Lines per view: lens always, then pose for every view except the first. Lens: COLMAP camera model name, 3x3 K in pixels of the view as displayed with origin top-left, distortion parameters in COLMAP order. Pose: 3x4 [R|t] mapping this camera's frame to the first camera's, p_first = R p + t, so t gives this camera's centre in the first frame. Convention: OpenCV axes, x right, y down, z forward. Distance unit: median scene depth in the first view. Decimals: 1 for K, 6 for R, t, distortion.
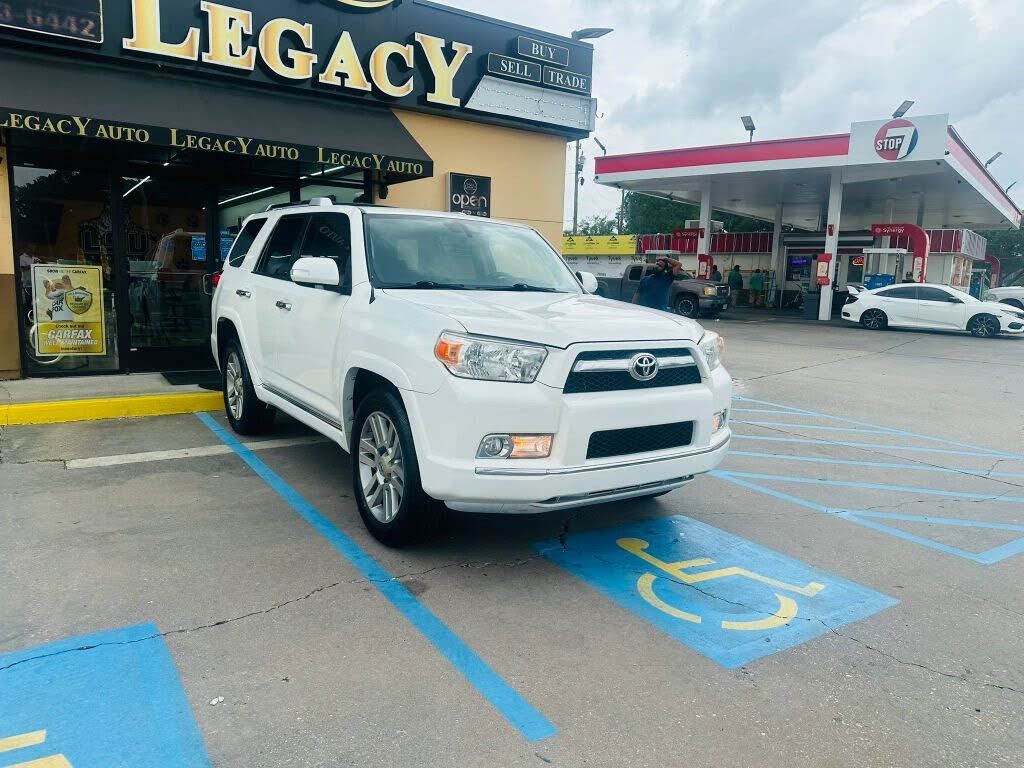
lens RADIAL K [[738.5, 0, 512.0], [0, 738.5, 384.0], [0, 0, 1]] dist [-0.002330, -0.000783]
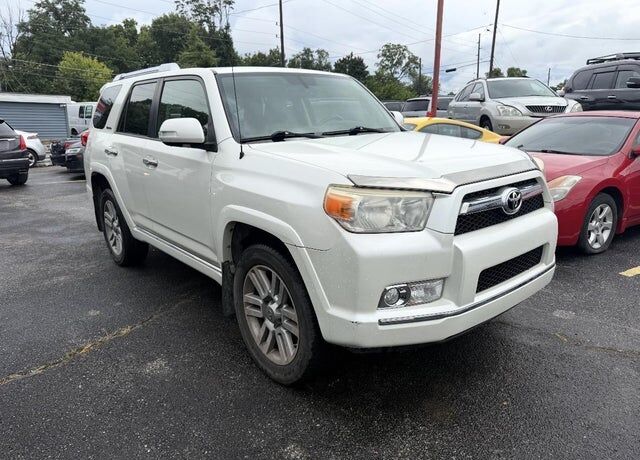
lens RADIAL K [[459.7, 0, 320.0], [0, 459.7, 230.0], [0, 0, 1]] dist [0.031805, -0.000020]
pose [[0.993227, -0.094826, 0.067147, -0.138576], [0.087425, 0.990549, 0.105684, -0.072188], [-0.076534, -0.099098, 0.992130, 0.344311]]
